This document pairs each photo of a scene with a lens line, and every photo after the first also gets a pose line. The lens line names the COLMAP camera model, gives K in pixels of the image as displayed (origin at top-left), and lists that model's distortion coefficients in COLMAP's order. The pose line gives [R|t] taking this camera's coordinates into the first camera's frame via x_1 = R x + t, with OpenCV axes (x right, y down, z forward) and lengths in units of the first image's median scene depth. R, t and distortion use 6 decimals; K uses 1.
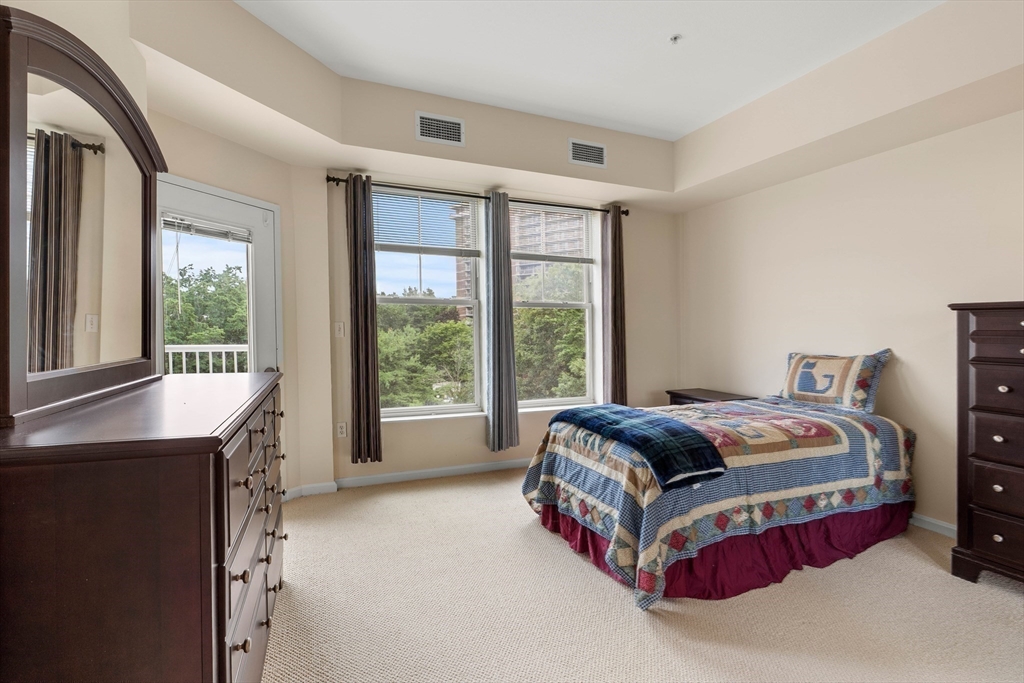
lens RADIAL K [[470.7, 0, 512.0], [0, 470.7, 341.5], [0, 0, 1]] dist [0.000342, 0.000168]
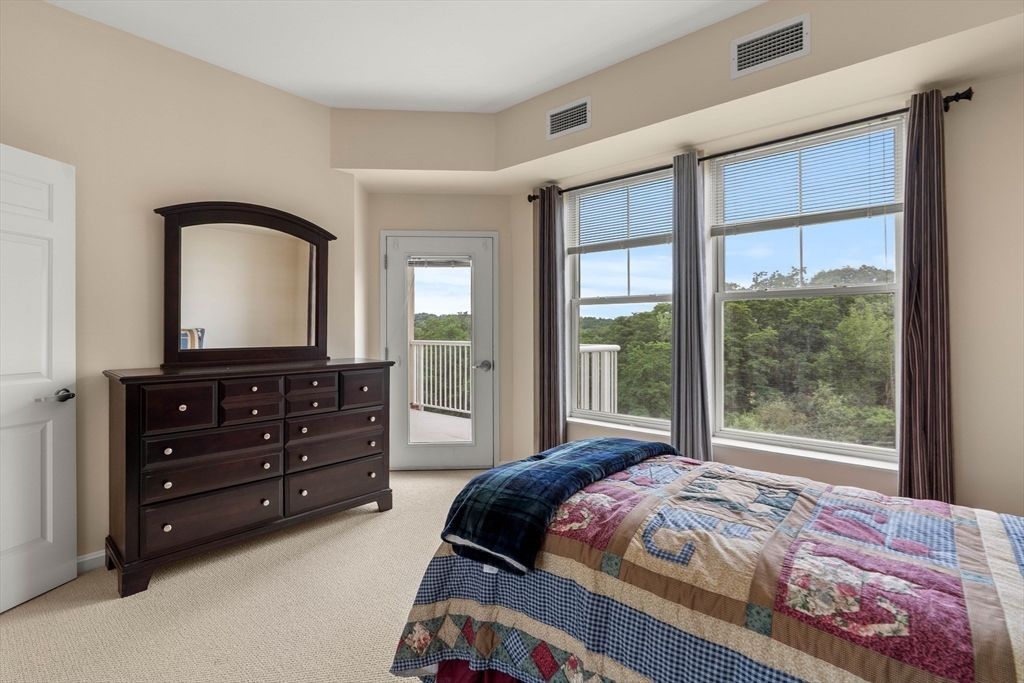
lens RADIAL K [[459.9, 0, 512.0], [0, 459.9, 341.5], [0, 0, 1]] dist [-0.000794, -0.000042]
pose [[0.453140, 0.022024, -0.891167, 0.575900], [-0.024143, 0.999631, 0.012428, -0.009084], [0.891112, 0.015884, 0.453505, 0.439277]]
